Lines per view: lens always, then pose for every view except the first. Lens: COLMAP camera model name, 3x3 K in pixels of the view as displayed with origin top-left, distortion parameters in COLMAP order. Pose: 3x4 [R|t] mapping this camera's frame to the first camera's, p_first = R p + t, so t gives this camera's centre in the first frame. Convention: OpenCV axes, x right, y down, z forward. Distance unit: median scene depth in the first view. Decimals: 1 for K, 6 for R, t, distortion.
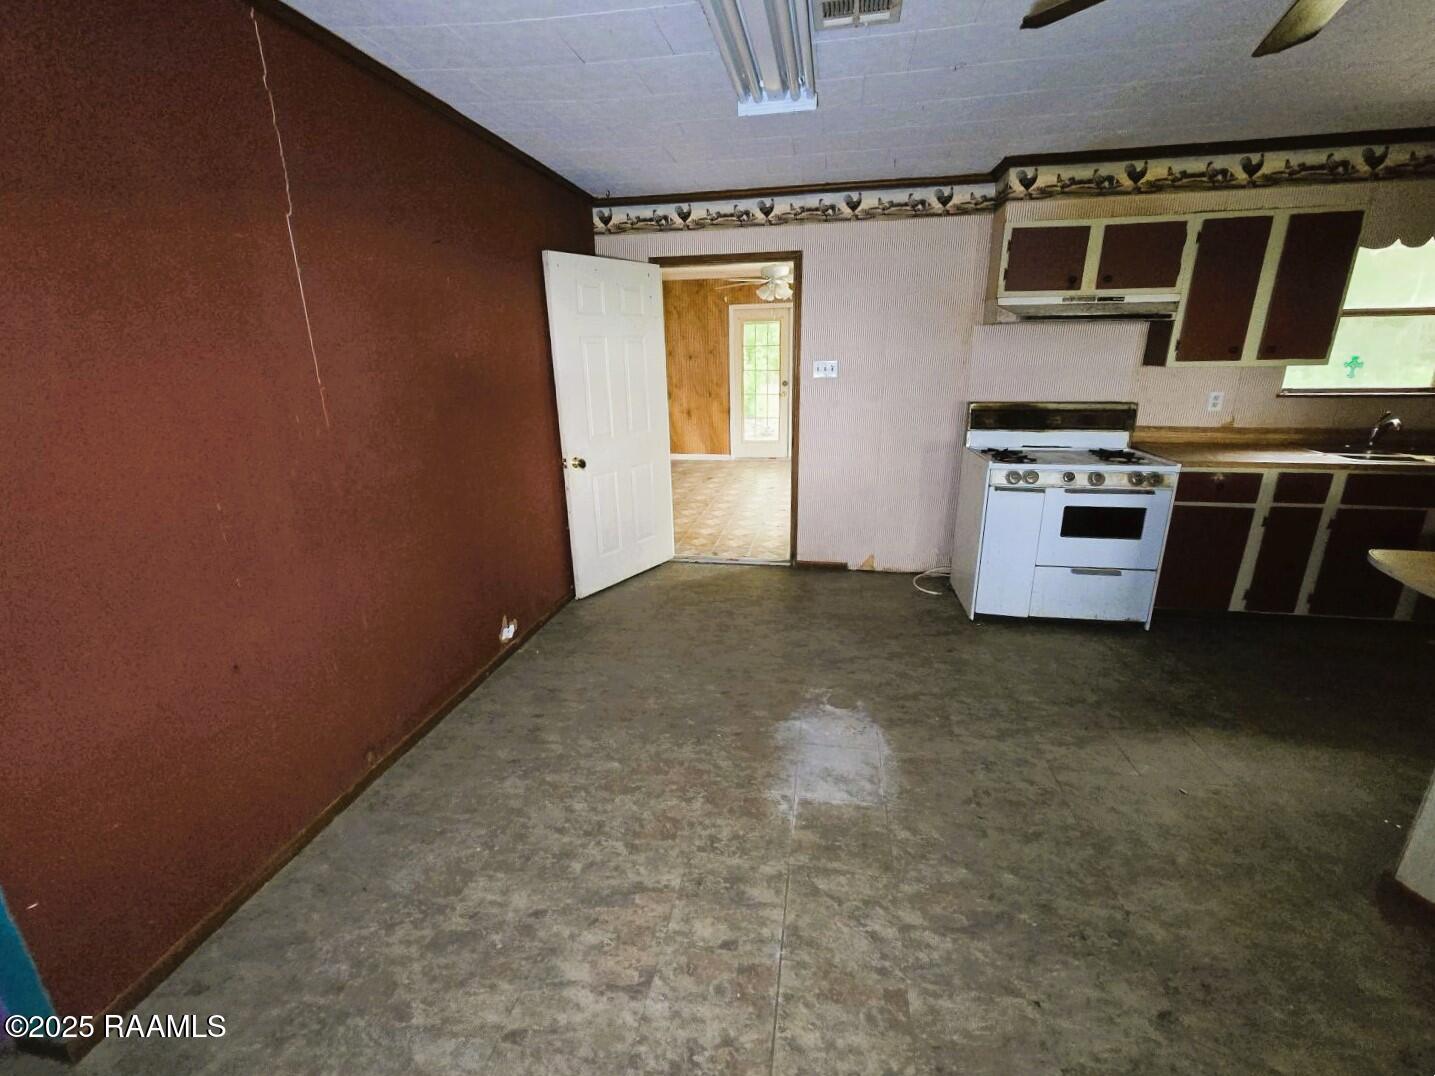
lens RADIAL K [[614.5, 0, 718.3], [0, 614.5, 533.9], [0, 0, 1]] dist [-0.001578, -0.000279]
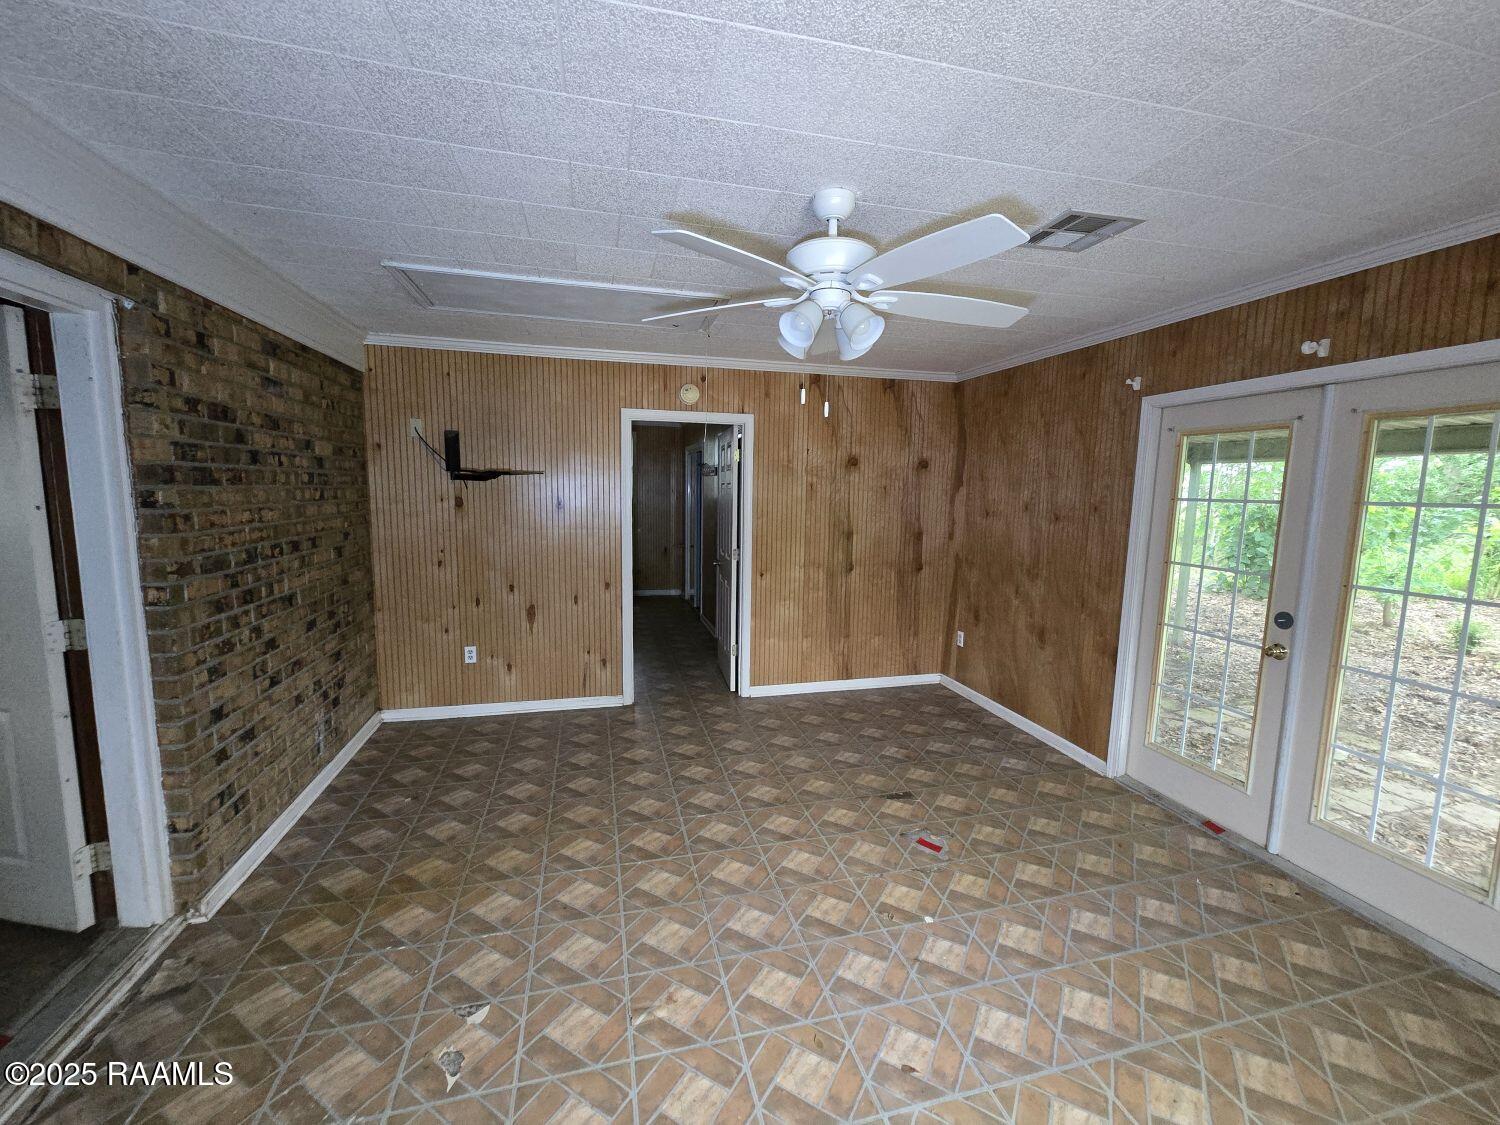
lens RADIAL K [[612.0, 0, 750.0], [0, 612.0, 562.5], [0, 0, 1]] dist [-0.000499, -0.000046]
pose [[0.426780, 0.138035, -0.893759, 0.686284], [-0.292404, 0.956261, 0.008062, -0.502463], [0.855780, 0.257898, 0.448475, 1.596767]]
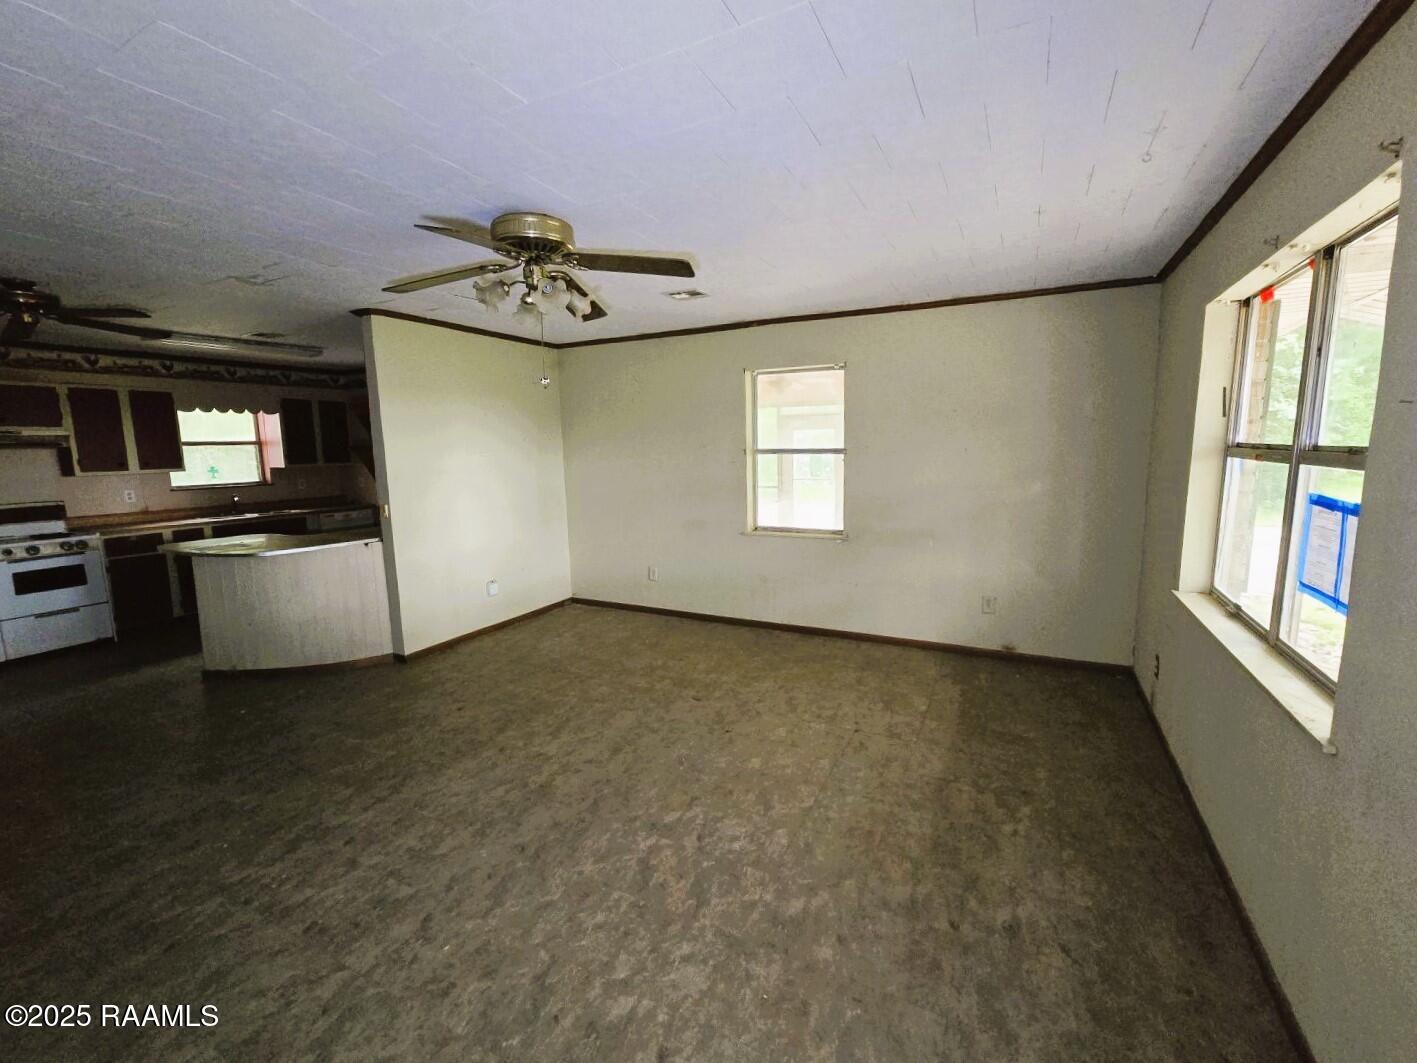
lens RADIAL K [[613.0, 0, 708.5], [0, 613.0, 531.5], [0, 0, 1]] dist [0.001536, -0.000059]
pose [[0.287368, -0.123049, 0.949884, -0.298775], [0.297659, 0.954083, 0.033542, 0.288753], [-0.910395, 0.273102, 0.310799, -0.907568]]
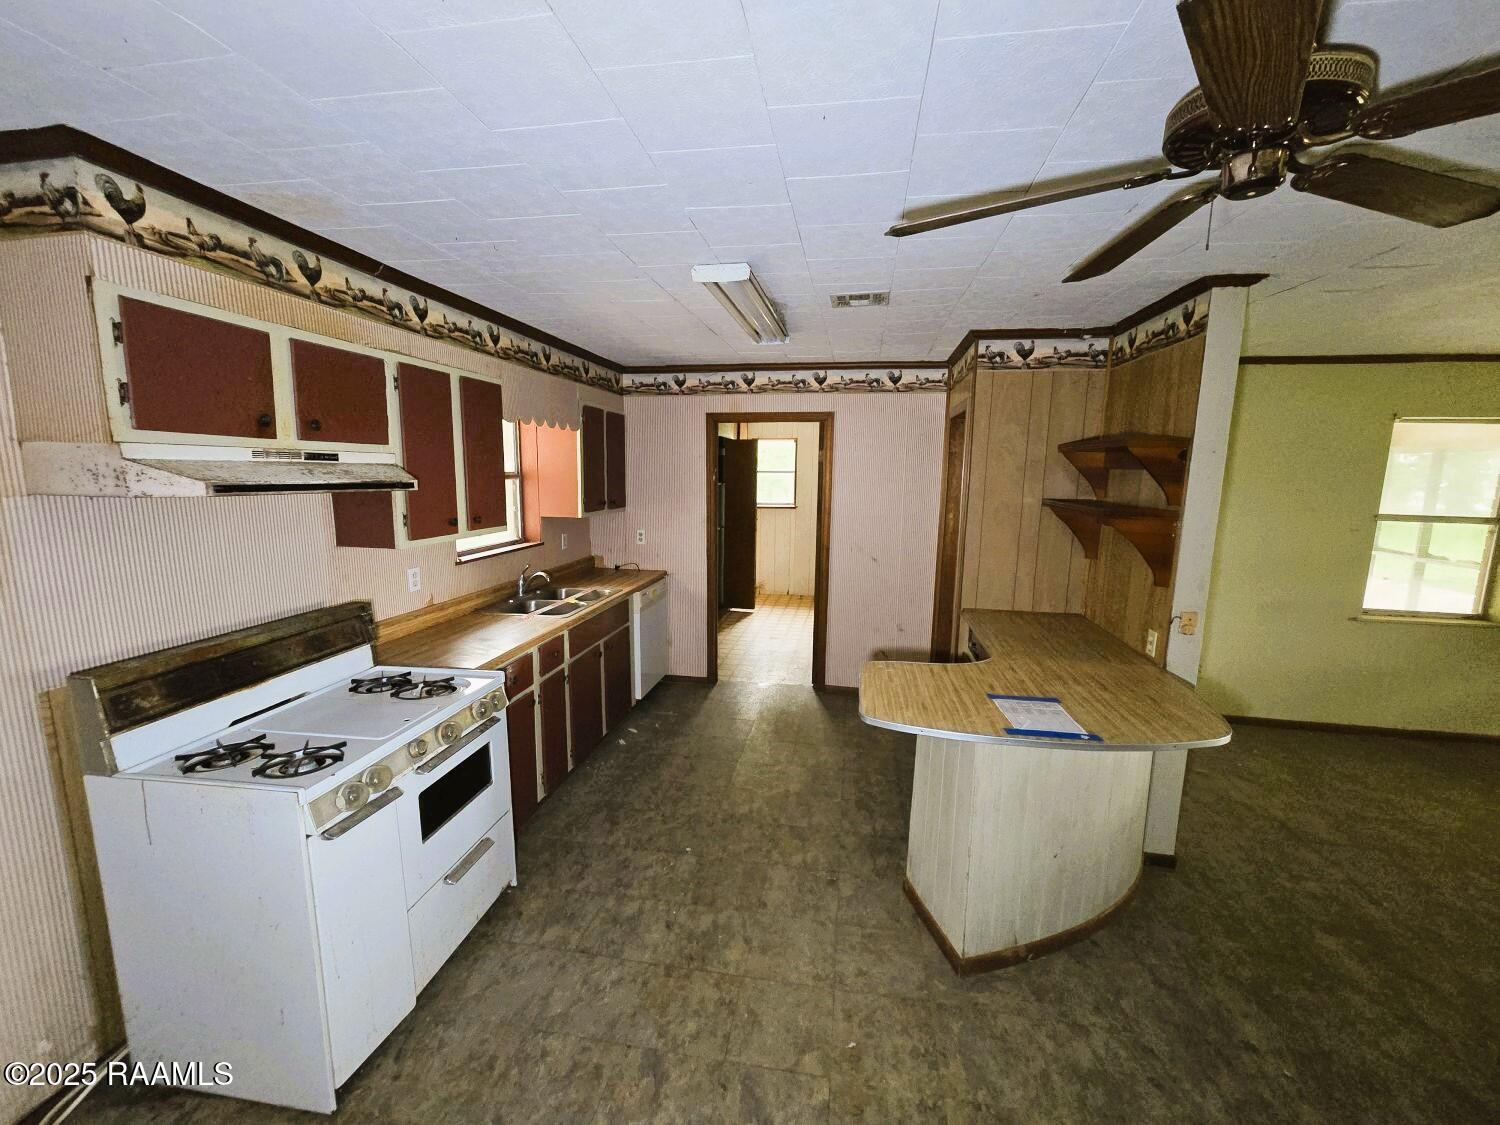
lens RADIAL K [[612.0, 0, 750.0], [0, 612.0, 562.5], [0, 0, 1]] dist [-0.000499, -0.000046]
pose [[-0.008310, -0.133015, 0.991079, 0.005018], [0.280559, 0.950994, 0.129988, -0.243940], [-0.959801, 0.279136, 0.029416, 0.606220]]
